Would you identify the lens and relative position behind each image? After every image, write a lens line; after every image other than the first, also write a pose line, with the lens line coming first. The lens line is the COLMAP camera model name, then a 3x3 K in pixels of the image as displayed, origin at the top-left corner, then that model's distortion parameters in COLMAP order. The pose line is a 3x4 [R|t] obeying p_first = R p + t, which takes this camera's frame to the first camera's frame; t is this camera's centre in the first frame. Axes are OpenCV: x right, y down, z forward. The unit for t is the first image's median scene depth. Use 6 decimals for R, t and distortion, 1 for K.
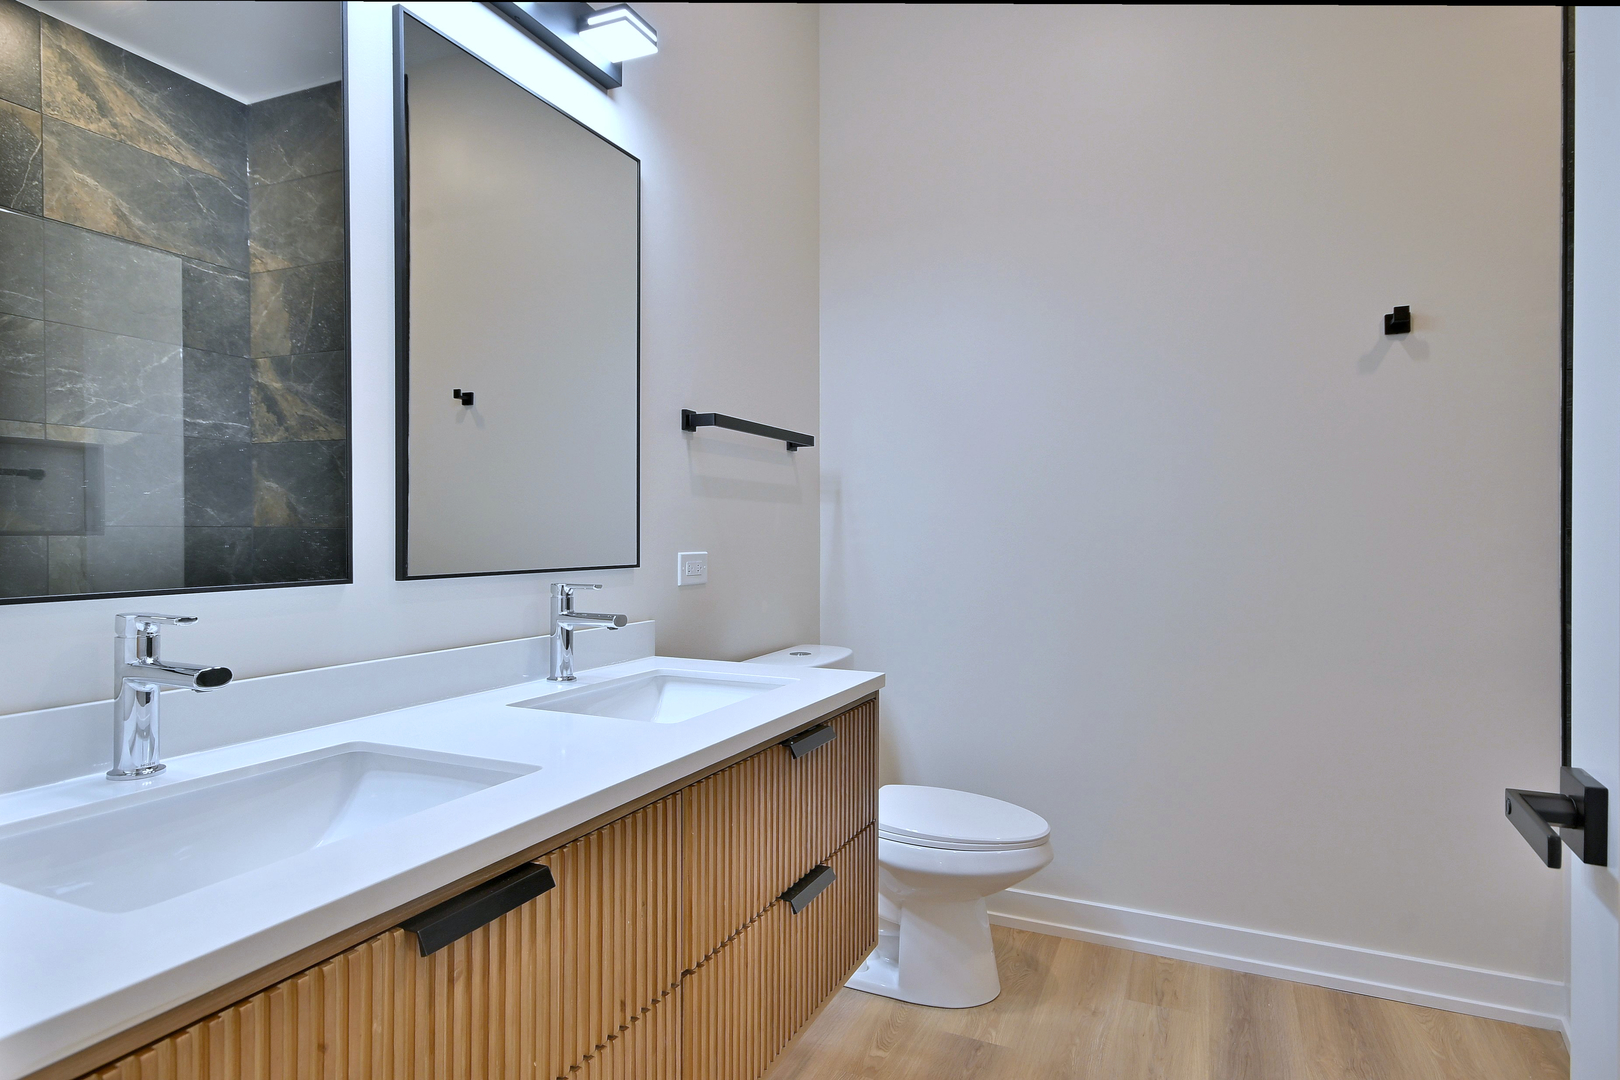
lens RADIAL K [[820.7, 0, 810.5], [0, 820.7, 499.6], [0, 0, 1]] dist [0.009457, 0.000474]
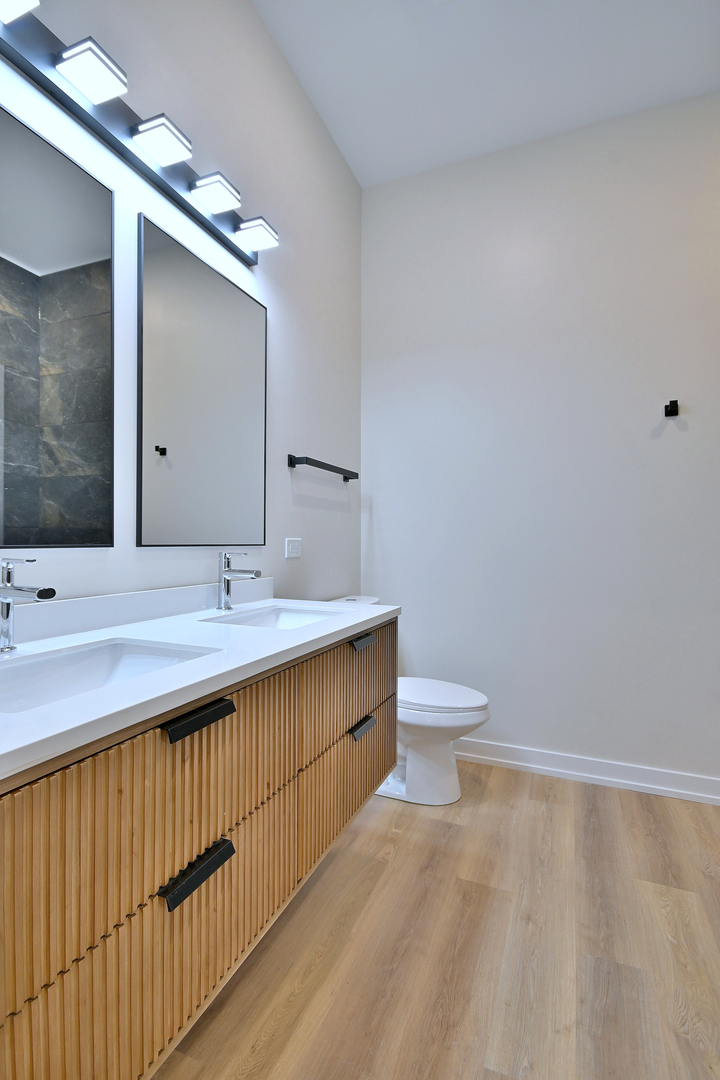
lens RADIAL K [[482.7, 0, 360.3], [0, 482.7, 541.4], [0, 0, 1]] dist [0.002721, 0.000070]
pose [[0.998116, -0.028338, 0.054426, -0.066504], [0.027684, 0.999536, 0.012730, 0.071797], [-0.054761, -0.011200, 0.998437, -0.049814]]
